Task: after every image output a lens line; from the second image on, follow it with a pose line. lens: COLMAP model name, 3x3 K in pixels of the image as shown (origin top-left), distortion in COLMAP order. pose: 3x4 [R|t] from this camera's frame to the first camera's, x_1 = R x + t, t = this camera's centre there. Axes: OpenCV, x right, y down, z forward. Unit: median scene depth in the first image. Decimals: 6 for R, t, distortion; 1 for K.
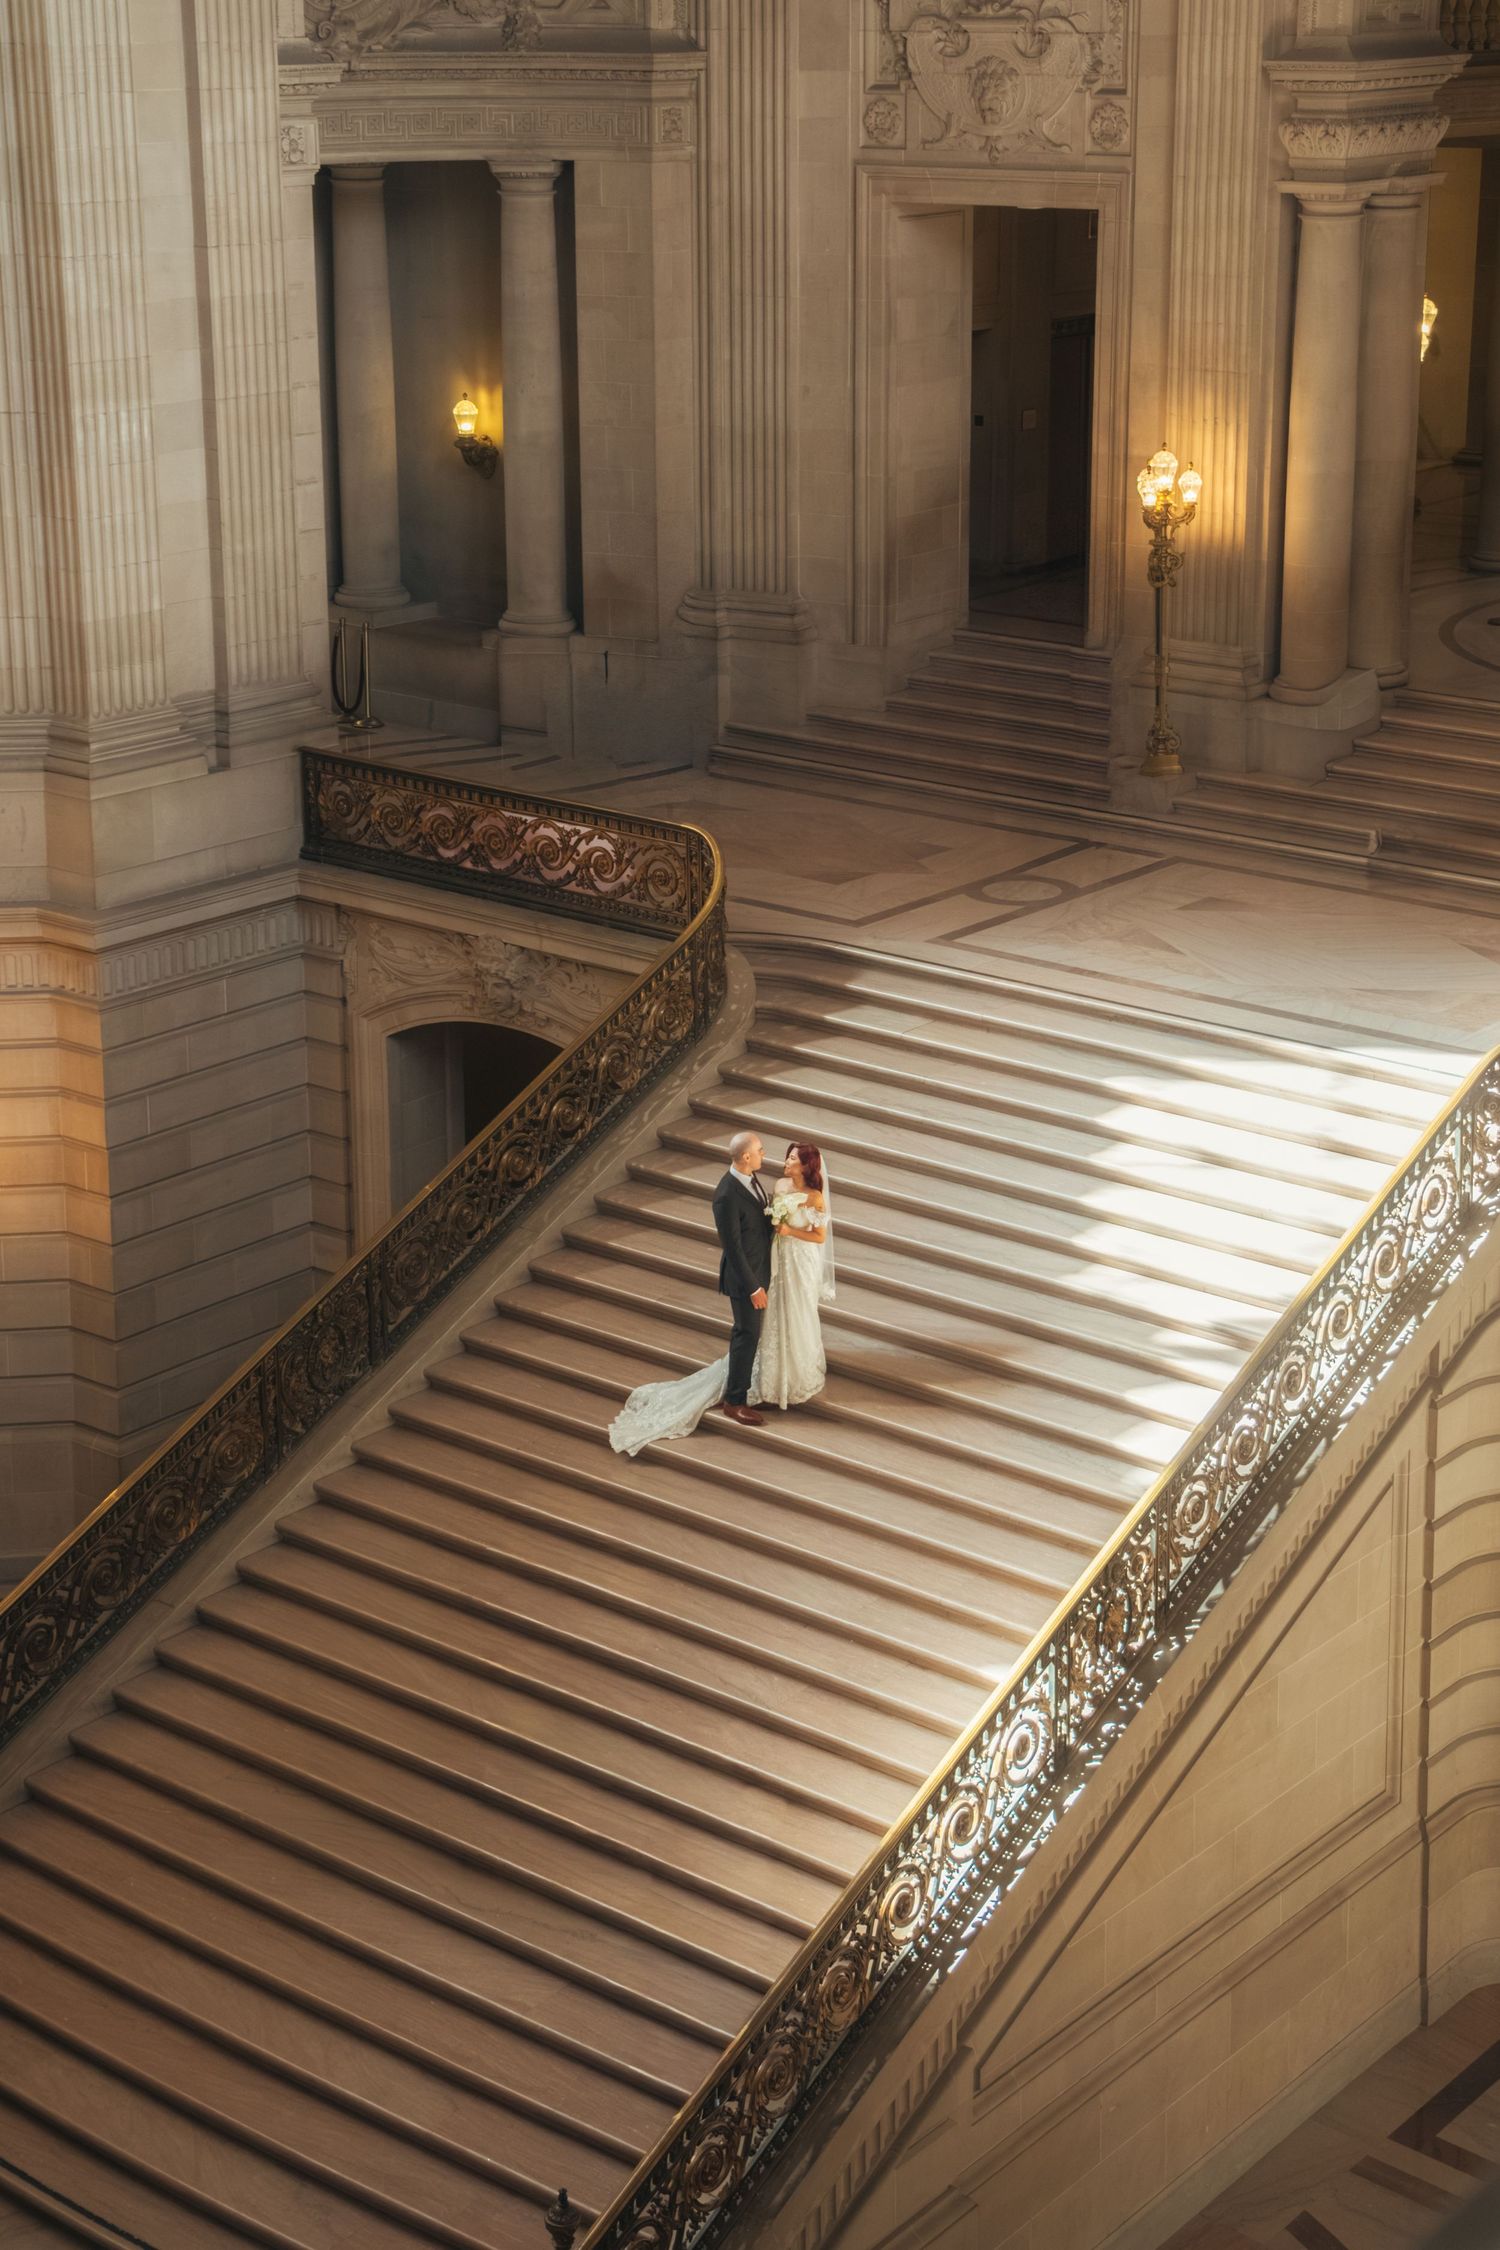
lens RADIAL K [[3643.7, 0, 798.9], [0, 3643.7, 861.4], [0, 0, 1]] dist [0.263732, 0.007974]
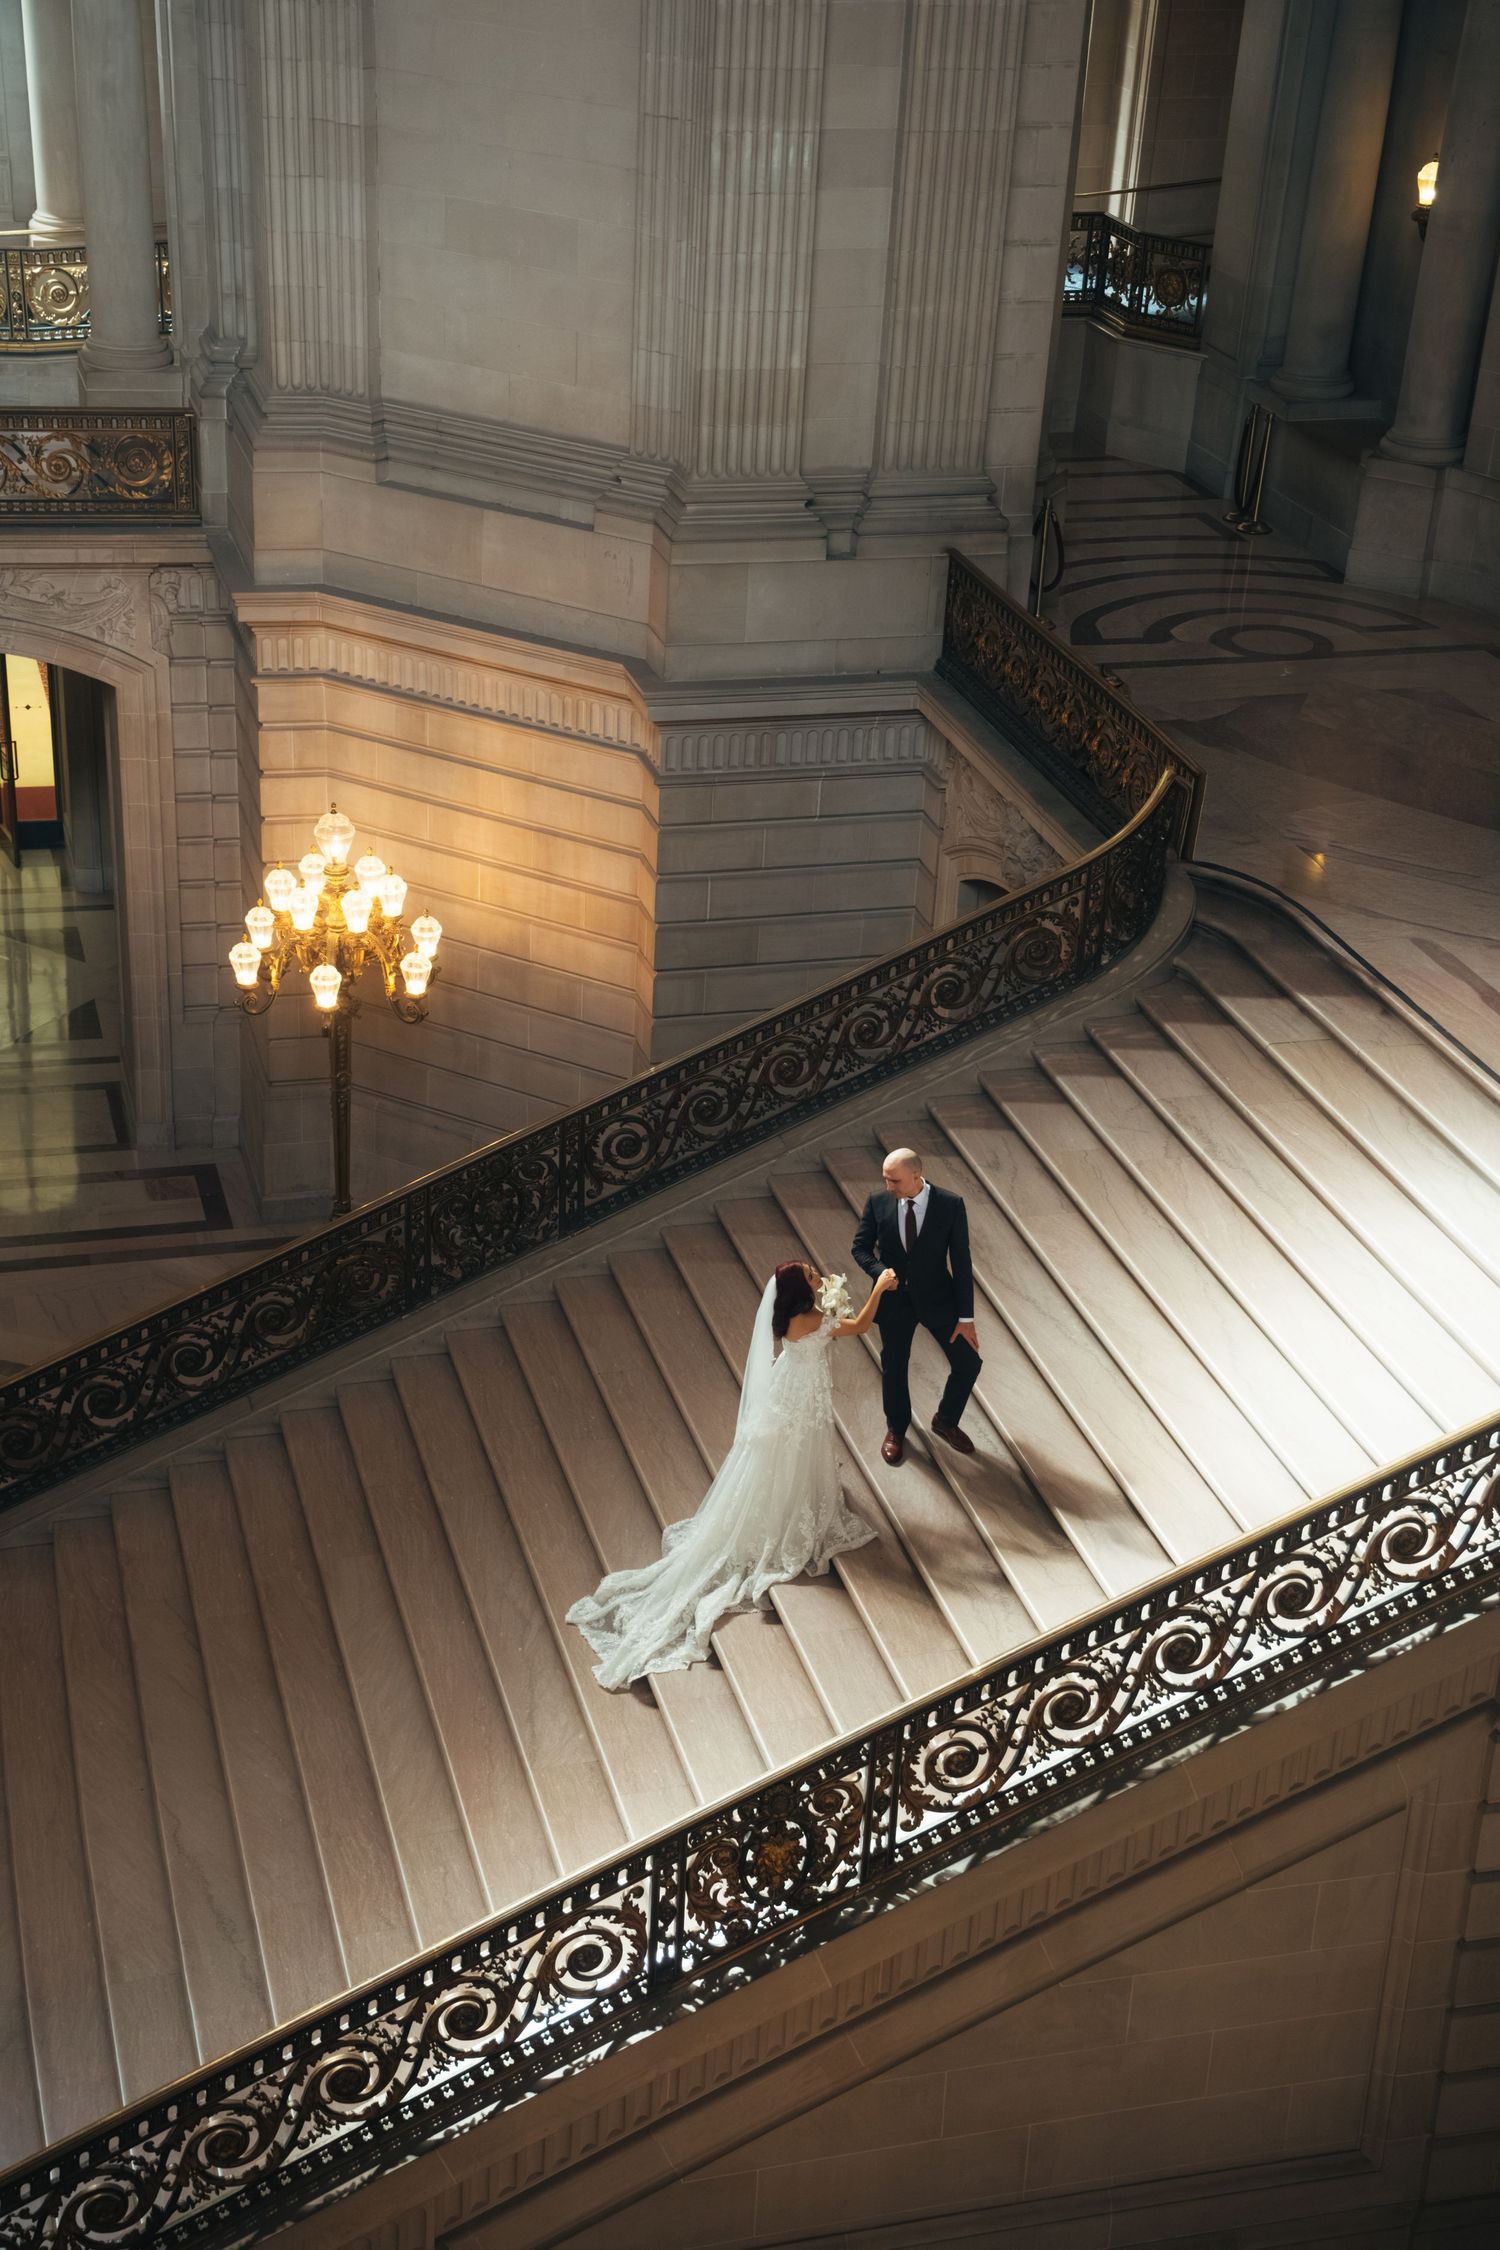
lens RADIAL K [[3122.7, 0, 741.9], [0, 3122.7, 1129.1], [0, 0, 1]] dist [0.307913, 0.044920]
pose [[0.815990, 0.290120, -0.499991, 0.271379], [-0.189558, 0.951404, 0.242692, -0.078839], [0.546103, -0.103257, 0.831330, 0.315570]]
